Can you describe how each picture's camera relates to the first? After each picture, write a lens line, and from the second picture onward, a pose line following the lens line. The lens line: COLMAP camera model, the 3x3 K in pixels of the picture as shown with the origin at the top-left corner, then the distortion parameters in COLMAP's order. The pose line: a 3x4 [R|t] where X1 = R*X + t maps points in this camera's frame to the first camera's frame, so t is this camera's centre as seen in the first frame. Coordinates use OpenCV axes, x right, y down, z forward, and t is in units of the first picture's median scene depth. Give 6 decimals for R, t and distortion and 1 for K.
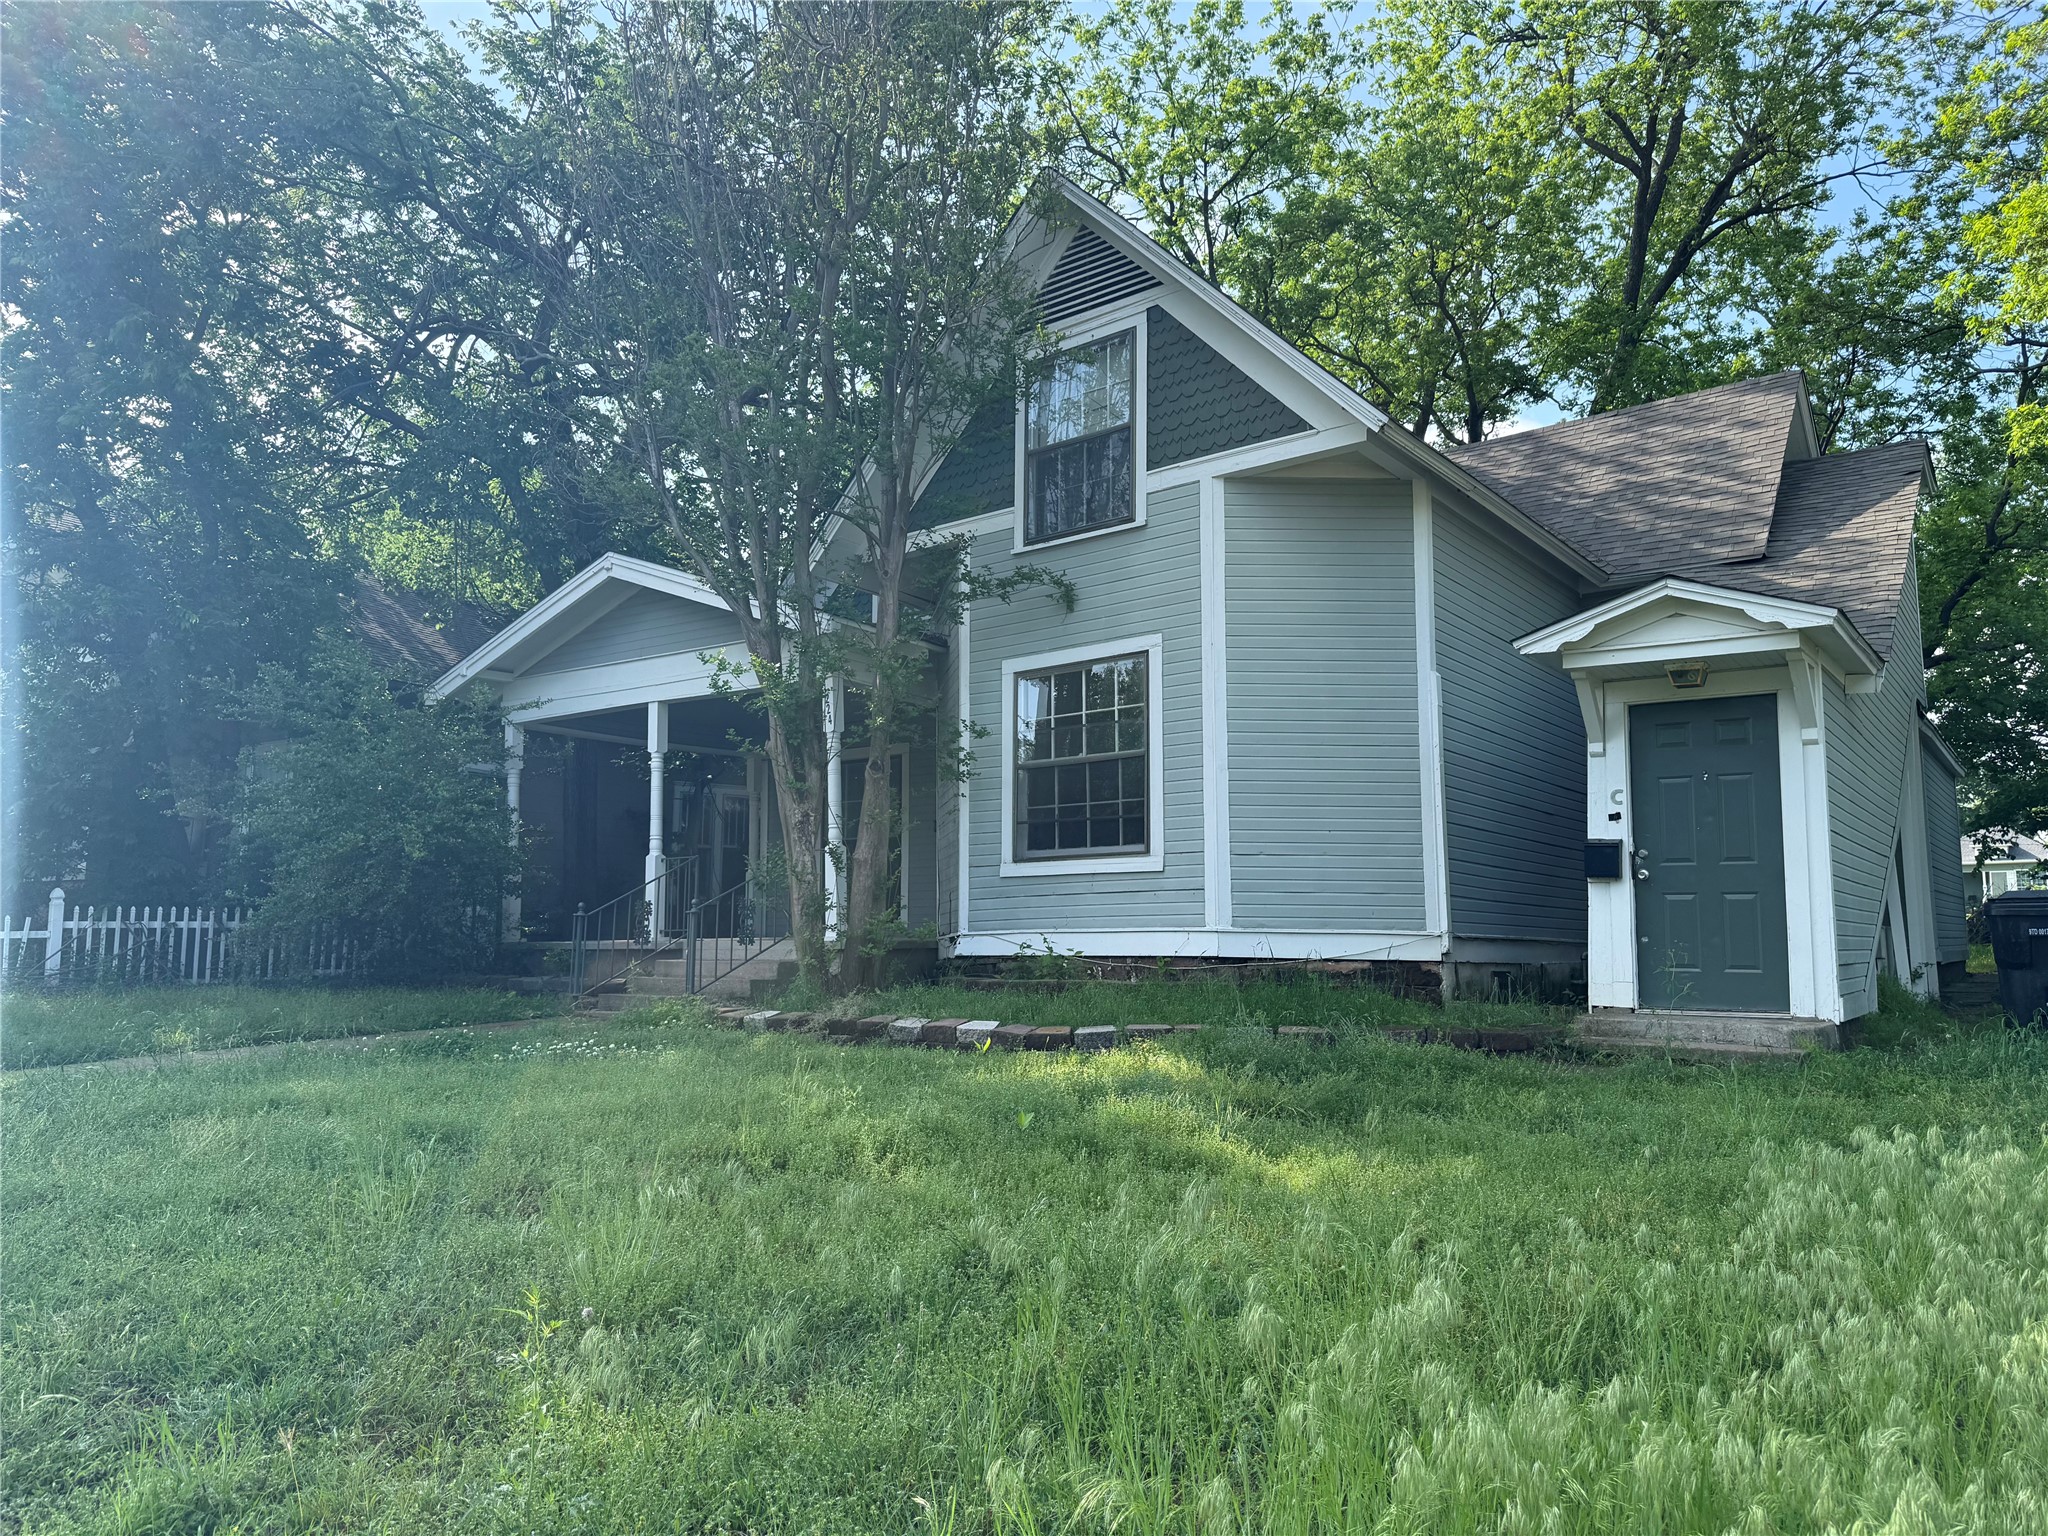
lens RADIAL K [[1359.0, 0, 1024.0], [0, 1359.0, 768.0], [0, 0, 1]] dist [0.137673, -0.234224]
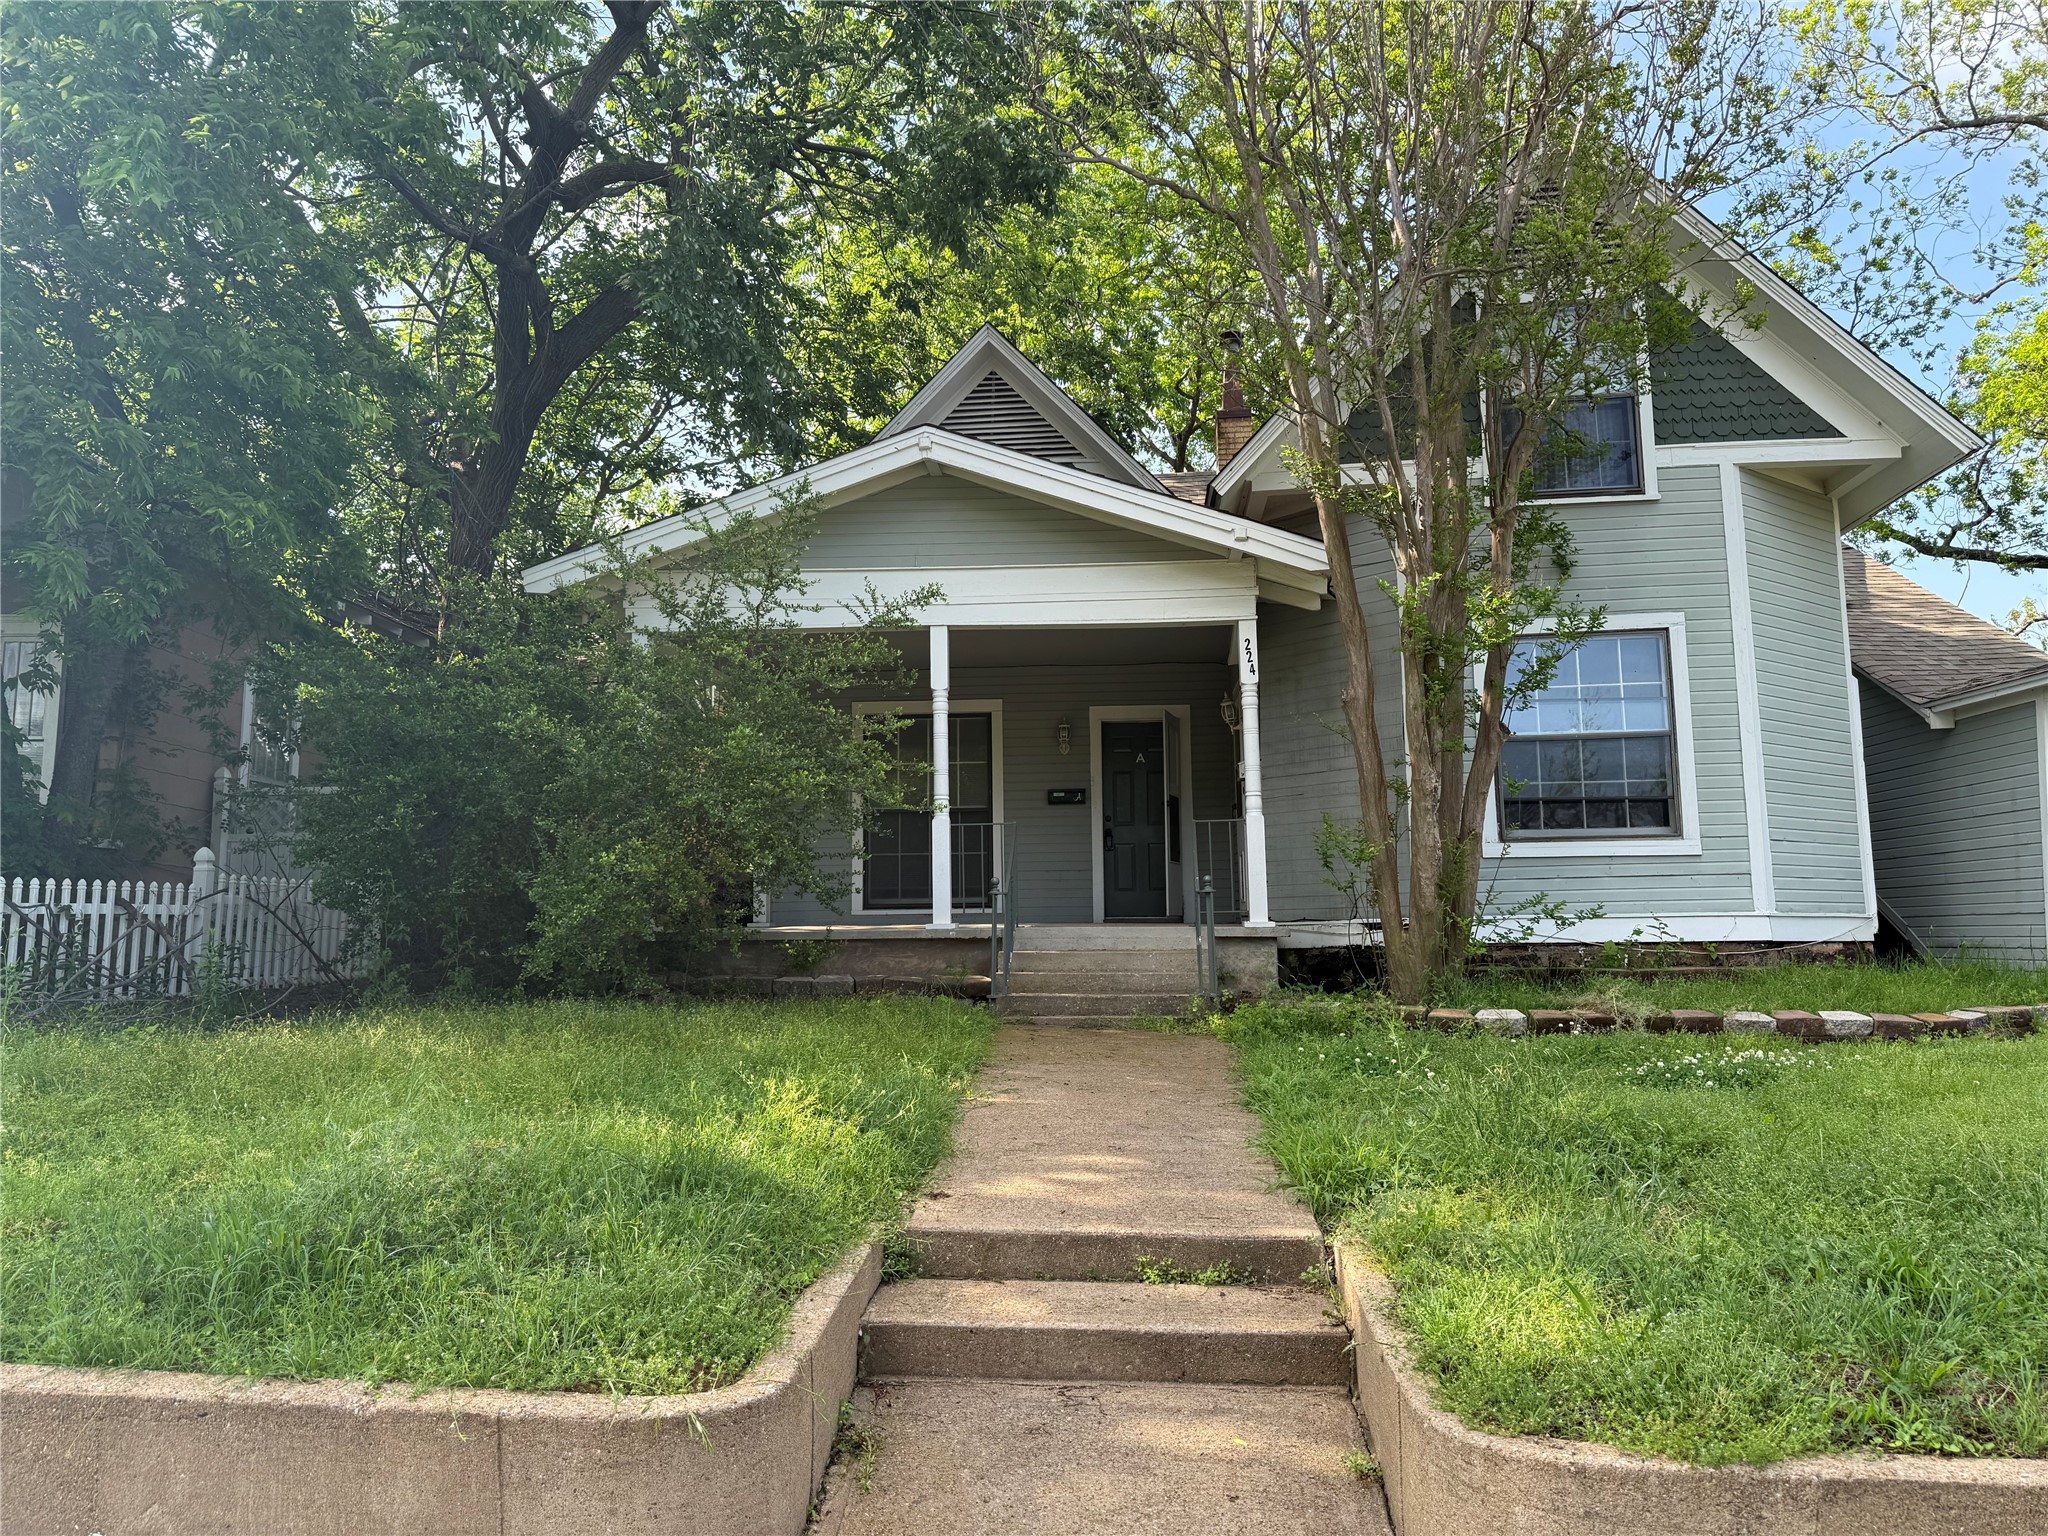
lens RADIAL K [[1359.0, 0, 1024.0], [0, 1359.0, 768.0], [0, 0, 1]] dist [0.137673, -0.234224]
pose [[0.851311, 0.058194, 0.521424, -0.813151], [-0.055440, 0.998243, -0.020896, 0.059702], [-0.521724, -0.011119, 0.853042, 0.397664]]
